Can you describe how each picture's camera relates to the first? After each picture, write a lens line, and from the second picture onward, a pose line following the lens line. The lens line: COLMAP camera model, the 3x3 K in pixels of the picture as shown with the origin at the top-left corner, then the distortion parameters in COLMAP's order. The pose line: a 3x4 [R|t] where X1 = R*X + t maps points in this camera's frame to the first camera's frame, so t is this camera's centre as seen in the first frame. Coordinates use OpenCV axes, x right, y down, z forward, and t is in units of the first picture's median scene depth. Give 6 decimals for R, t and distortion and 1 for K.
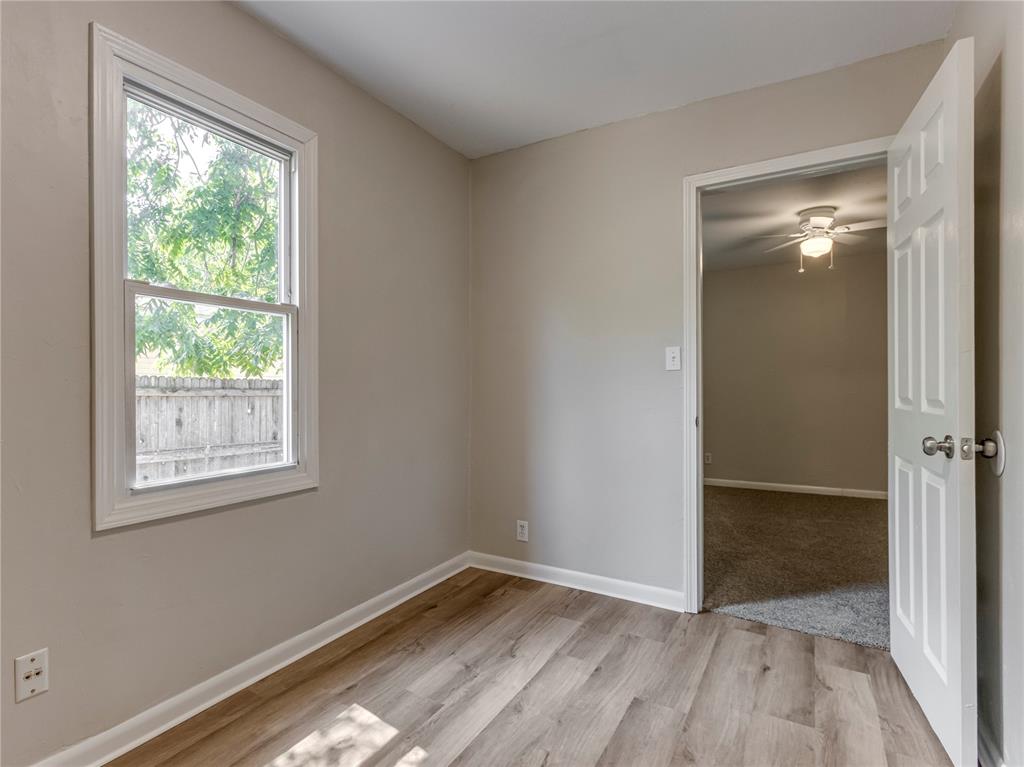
lens RADIAL K [[537.5, 0, 512.0], [0, 537.5, 383.5], [0, 0, 1]] dist [-0.001029, -0.000430]
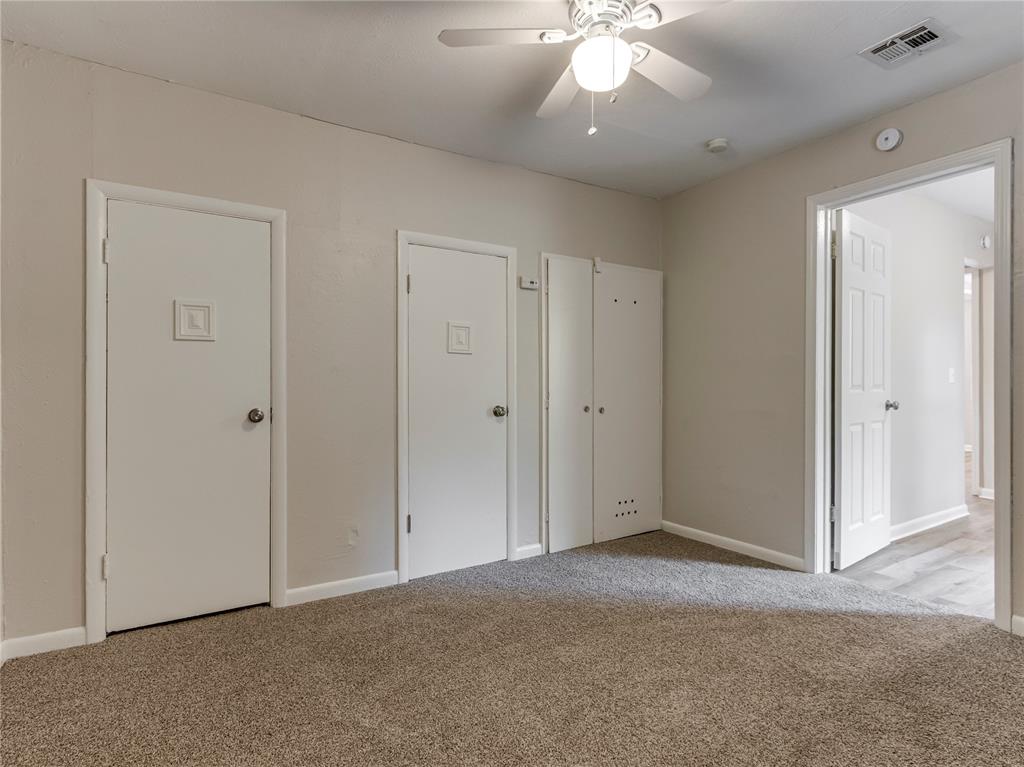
lens RADIAL K [[518.1, 0, 549.7], [0, 518.1, 388.3], [0, 0, 1]] dist [0.001359, 0.000058]
pose [[-0.879247, 0.007825, 0.476301, 0.540495], [0.004197, 0.999954, -0.008680, 0.031489], [-0.476347, -0.005633, -0.879239, 1.901596]]
